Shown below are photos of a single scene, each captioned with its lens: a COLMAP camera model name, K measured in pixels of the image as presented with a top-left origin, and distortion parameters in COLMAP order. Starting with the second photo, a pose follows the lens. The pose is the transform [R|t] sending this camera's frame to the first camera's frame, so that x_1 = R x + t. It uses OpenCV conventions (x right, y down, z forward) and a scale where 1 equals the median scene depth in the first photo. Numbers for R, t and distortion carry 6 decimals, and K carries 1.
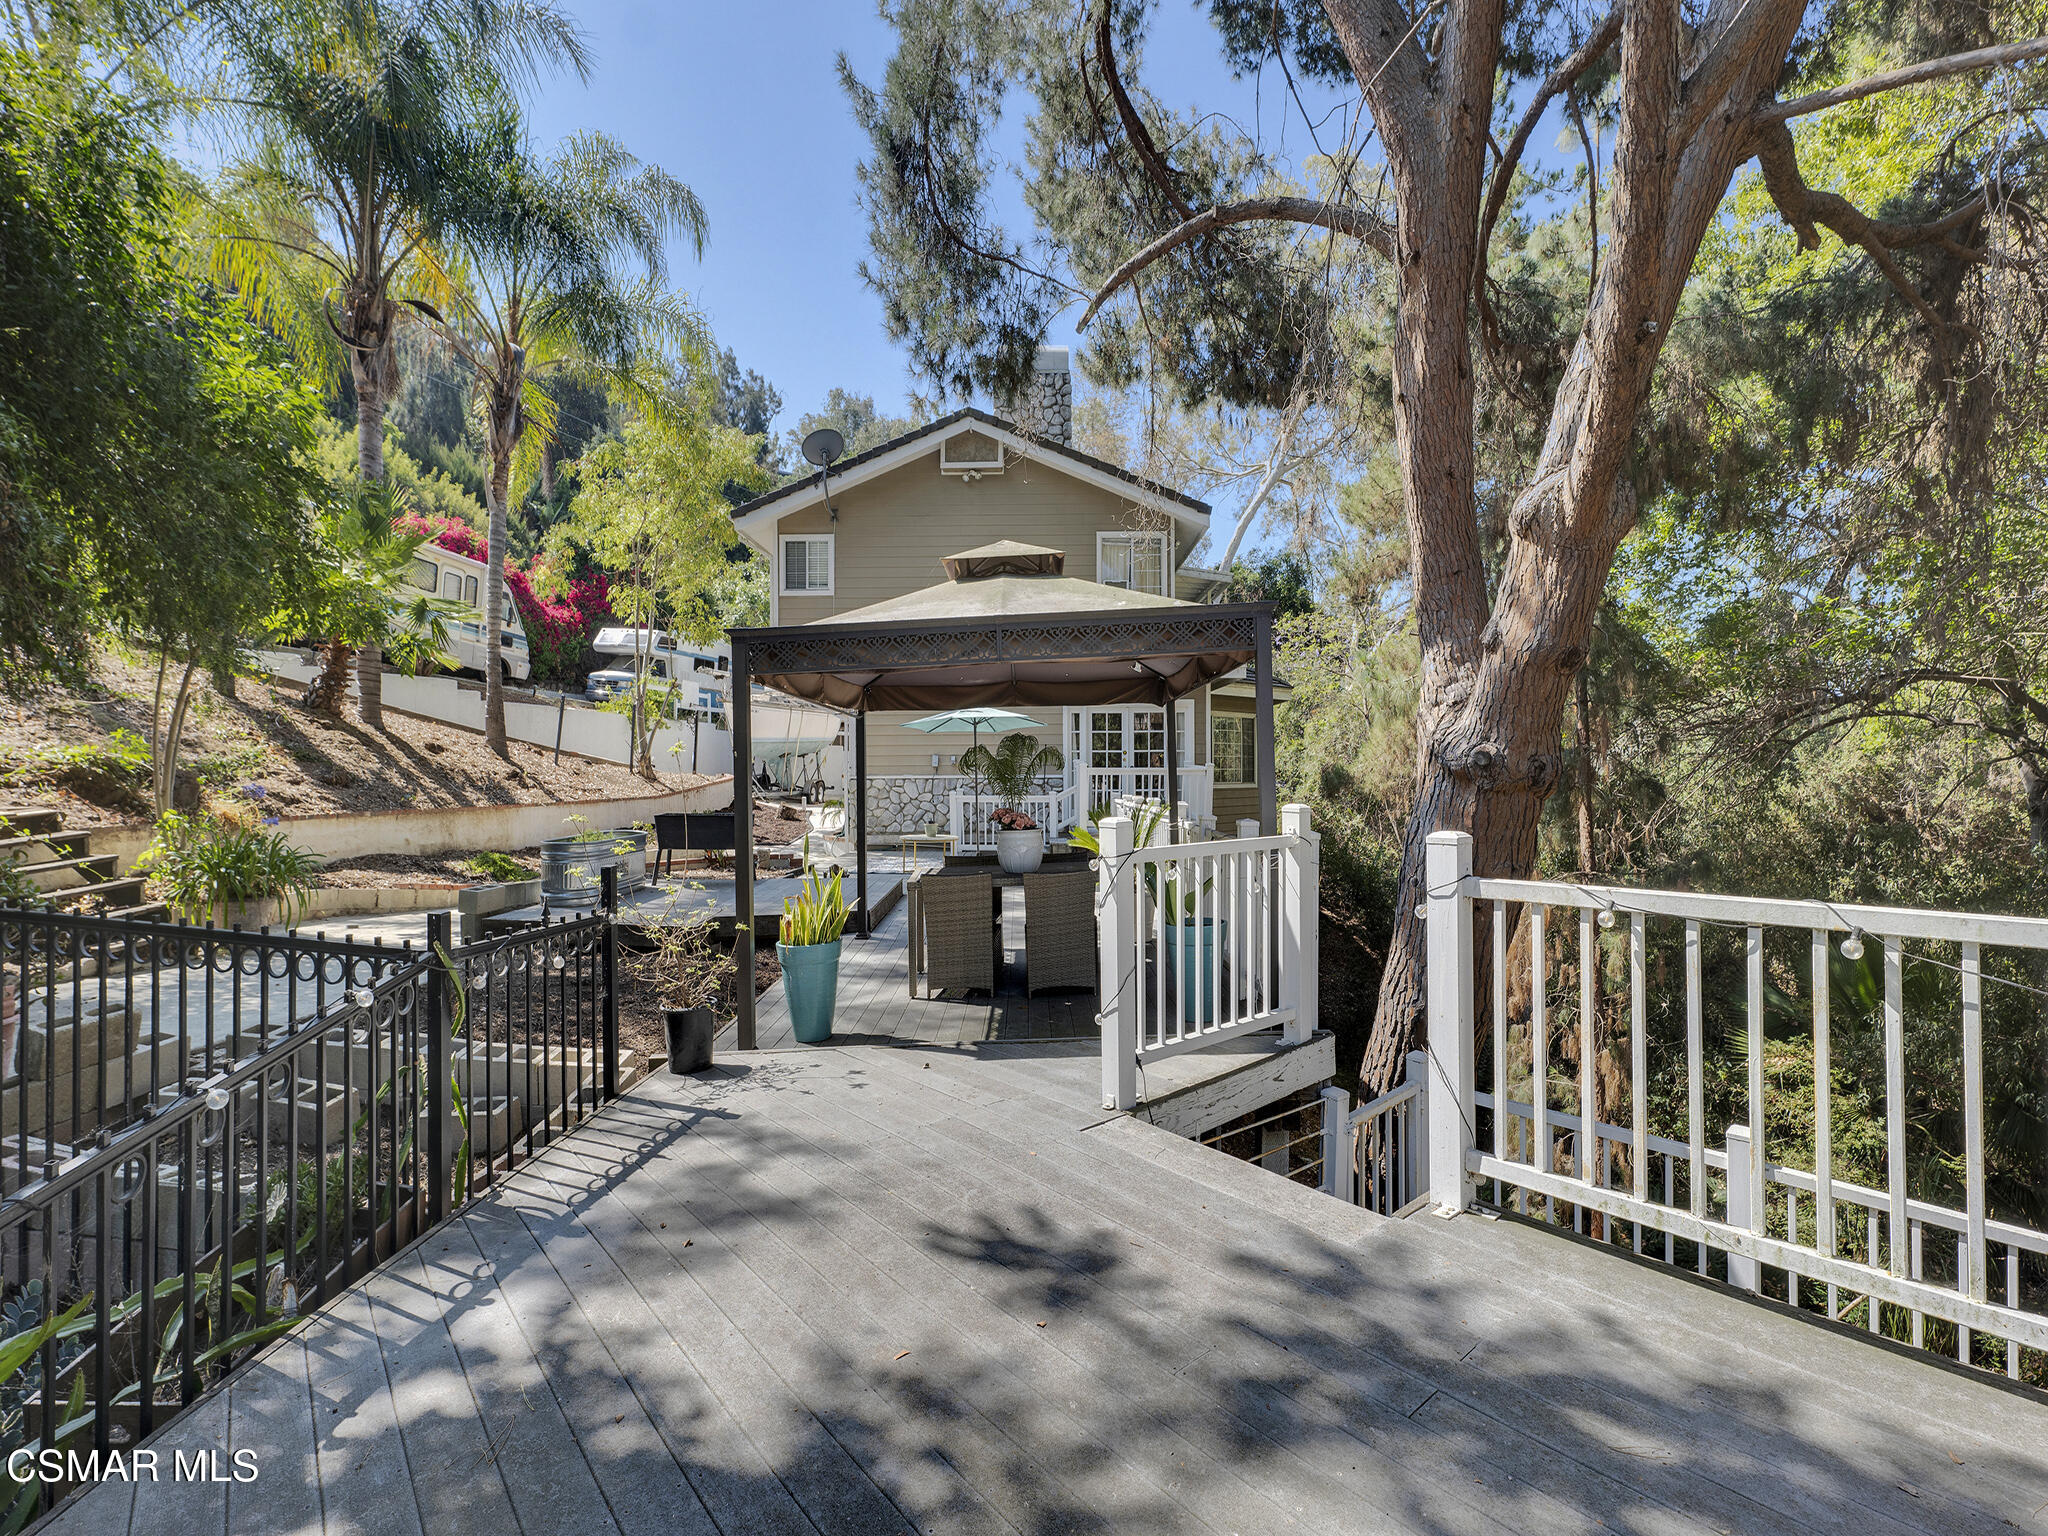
lens RADIAL K [[912.0, 0, 1022.0], [0, 912.0, 776.5], [0, 0, 1]] dist [0.002290, 0.000034]
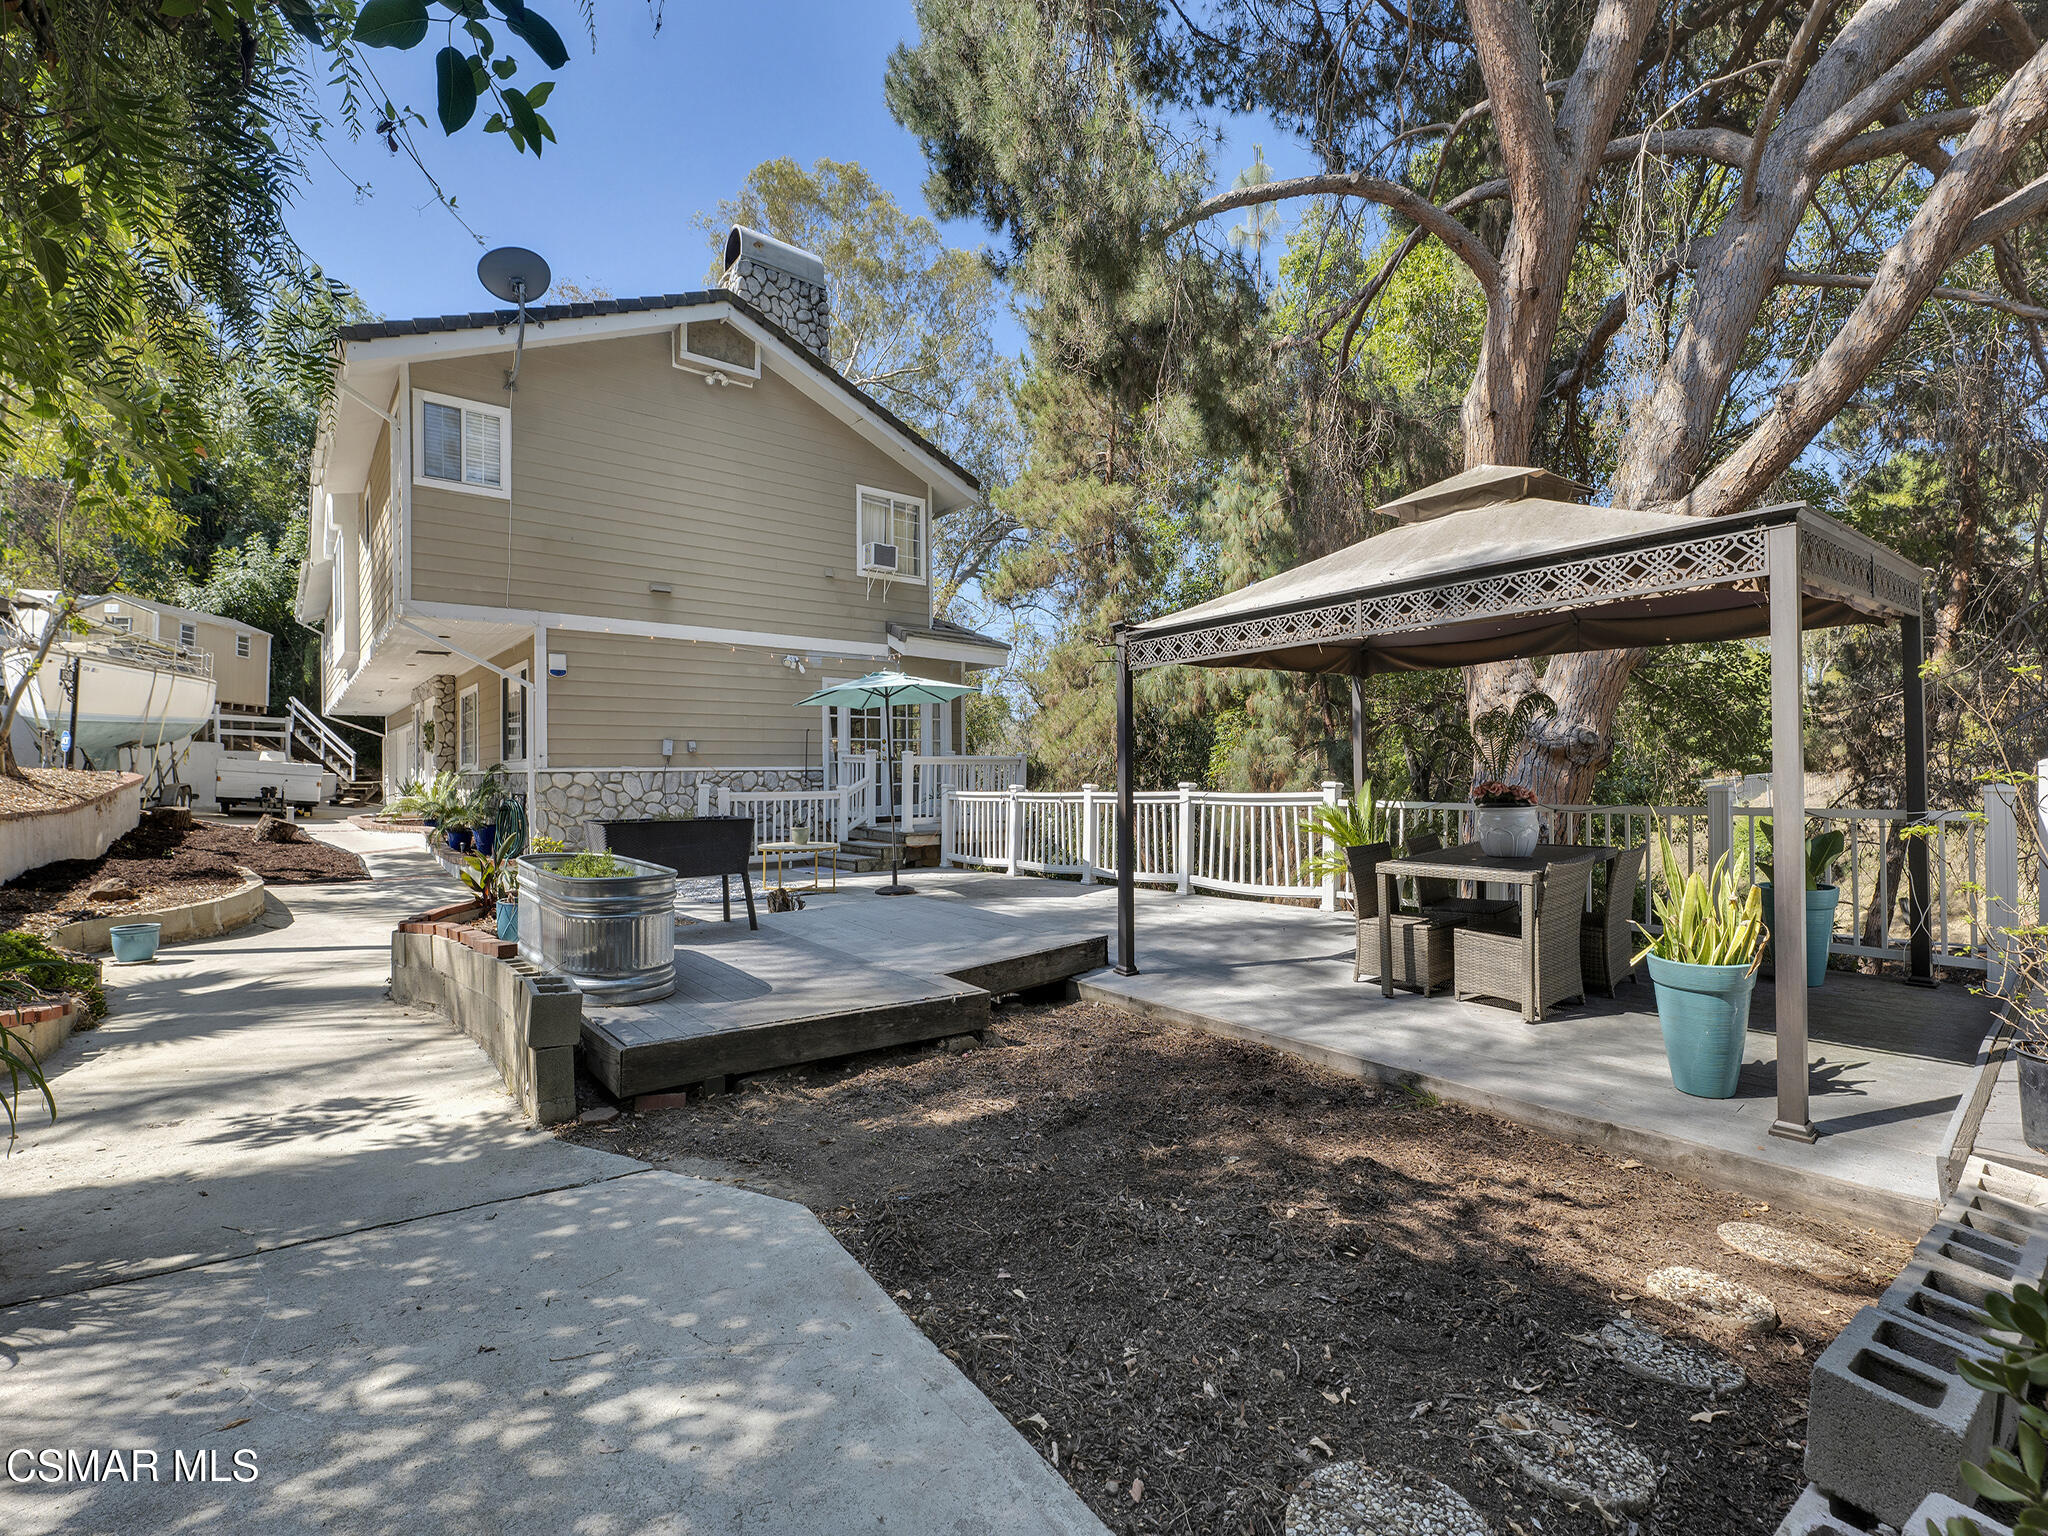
lens RADIAL K [[912.0, 0, 1025.0], [0, 912.0, 769.2], [0, 0, 1]] dist [0.002290, 0.000034]
pose [[0.768909, -0.000618, 0.639357, -0.352407], [0.010040, 0.999888, -0.011108, 0.011816], [-0.639279, 0.014960, 0.768829, 0.246852]]
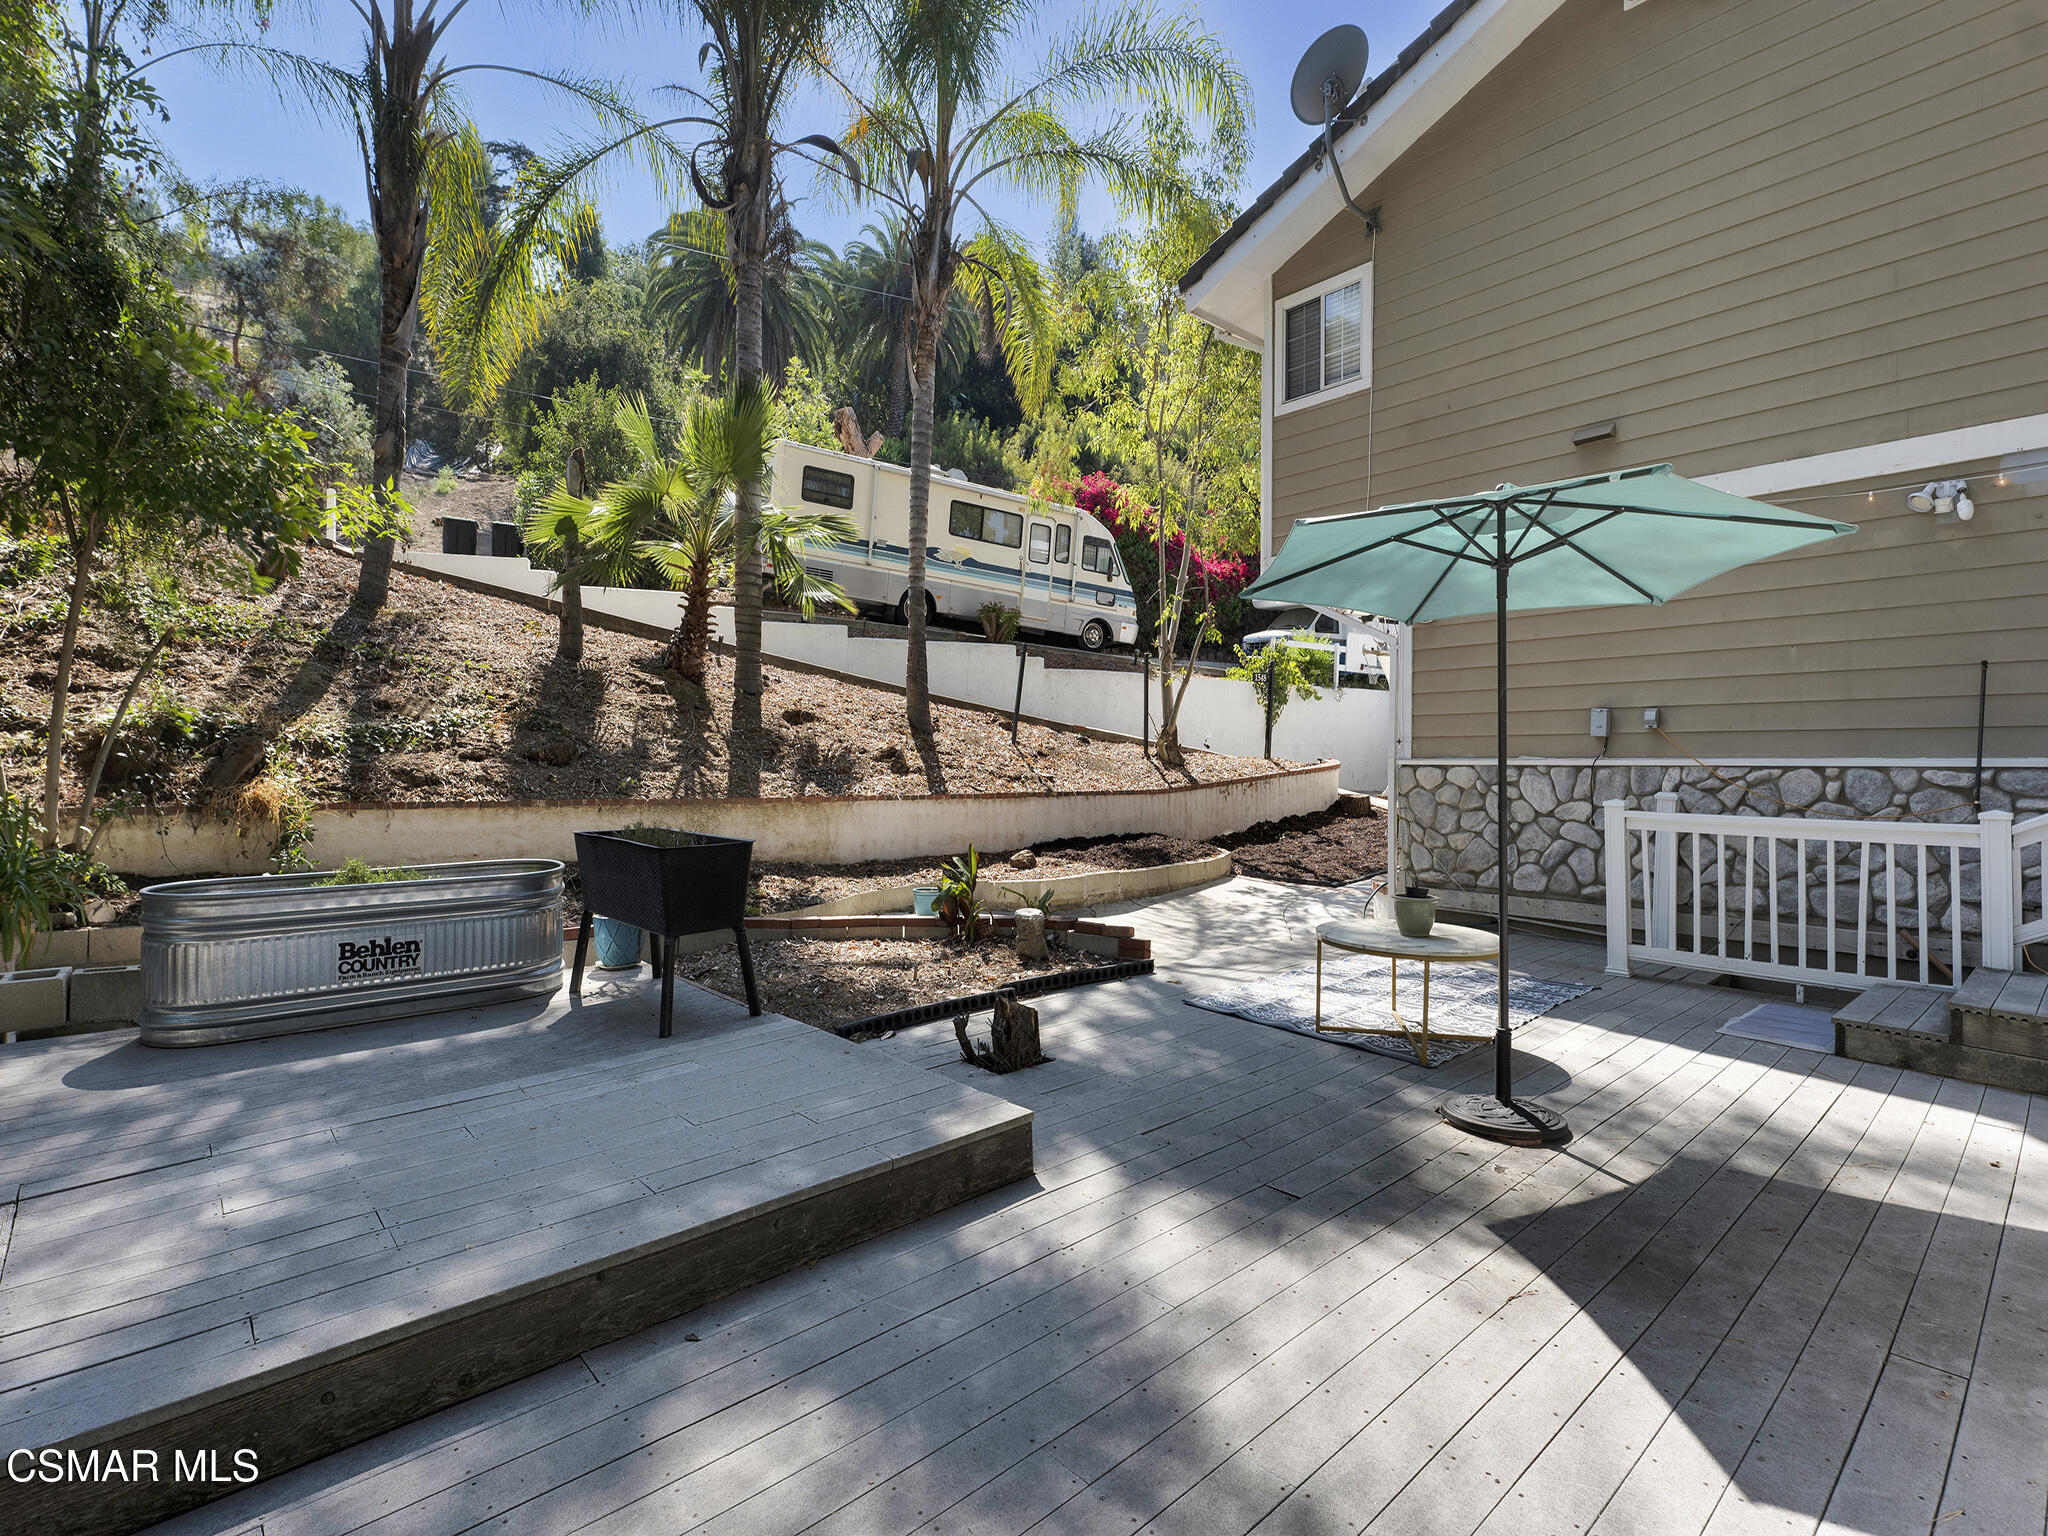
lens RADIAL K [[940.3, 0, 1044.9], [0, 940.3, 764.3], [0, 0, 1]] dist [0.000364, 0.001004]
pose [[0.664800, 0.008549, -0.746972, 0.055081], [-0.012162, 0.999926, 0.000620, 0.004164], [0.746922, 0.008672, 0.664855, 0.548512]]
